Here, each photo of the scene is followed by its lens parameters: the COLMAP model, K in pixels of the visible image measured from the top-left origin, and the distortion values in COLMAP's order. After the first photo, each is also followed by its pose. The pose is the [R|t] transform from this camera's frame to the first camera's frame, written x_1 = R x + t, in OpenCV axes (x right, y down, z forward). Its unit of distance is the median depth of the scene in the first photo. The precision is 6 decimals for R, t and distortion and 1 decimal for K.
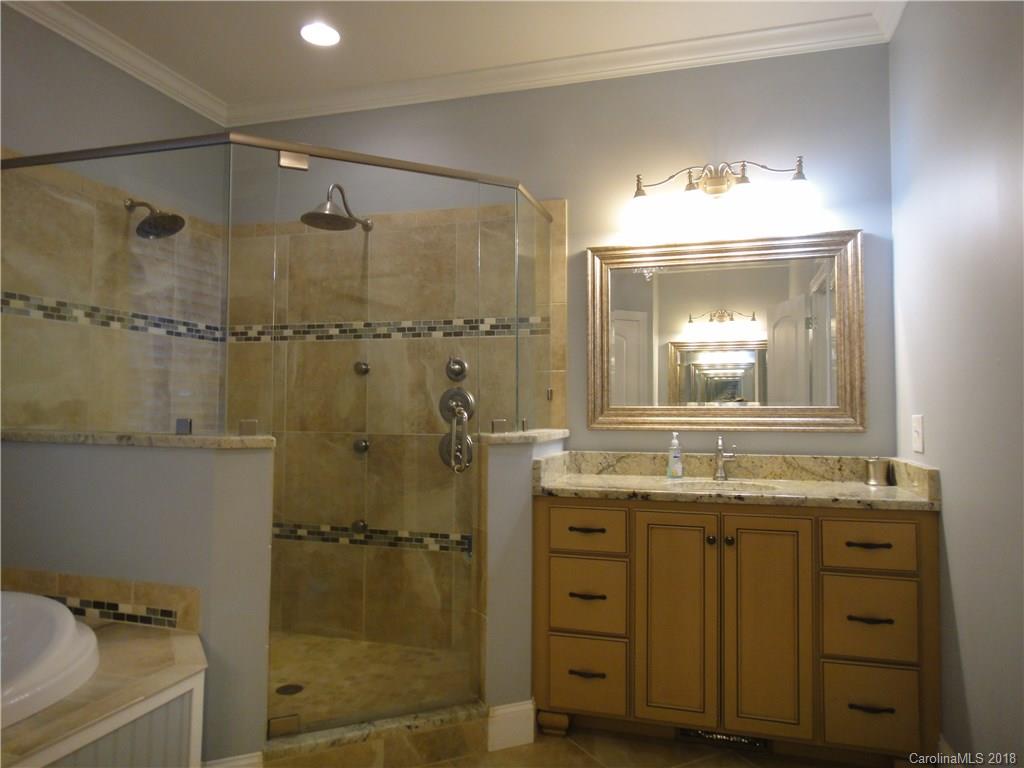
lens RADIAL K [[700.5, 0, 512.0], [0, 700.5, 384.0], [0, 0, 1]] dist [-0.003772, -0.006404]
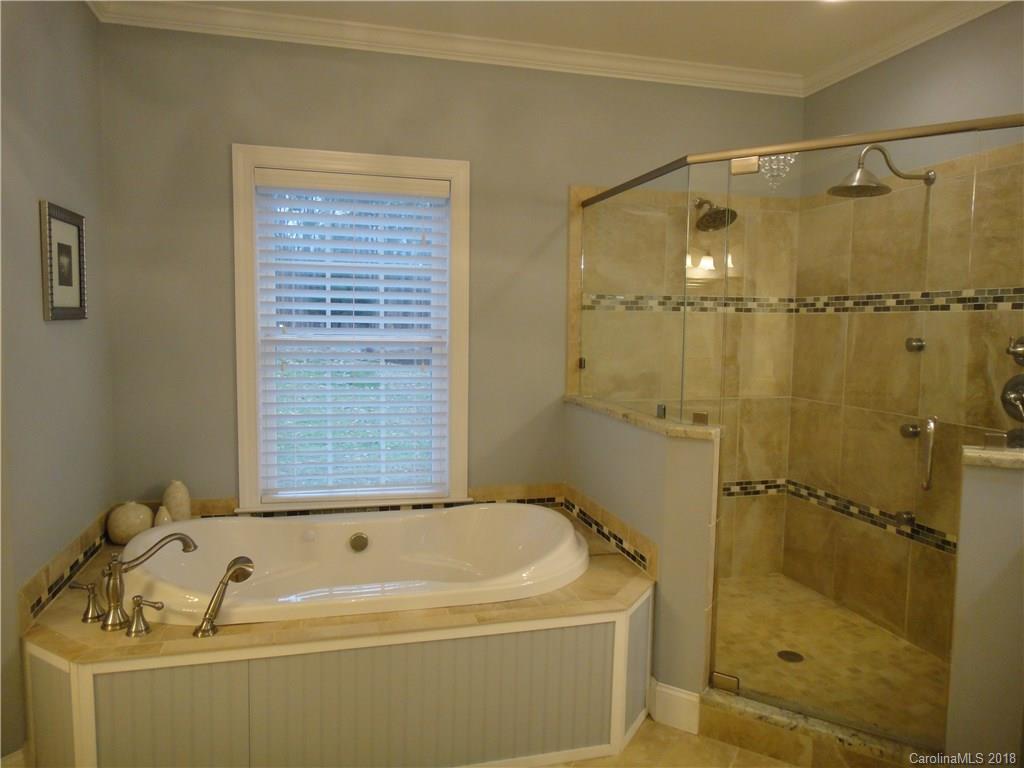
lens RADIAL K [[700.5, 0, 512.0], [0, 700.5, 384.0], [0, 0, 1]] dist [-0.003772, -0.006404]
pose [[0.521783, 0.070706, -0.850143, 0.281733], [0.025663, 0.994807, 0.098488, -0.074851], [0.852692, -0.073207, 0.517259, 0.103616]]
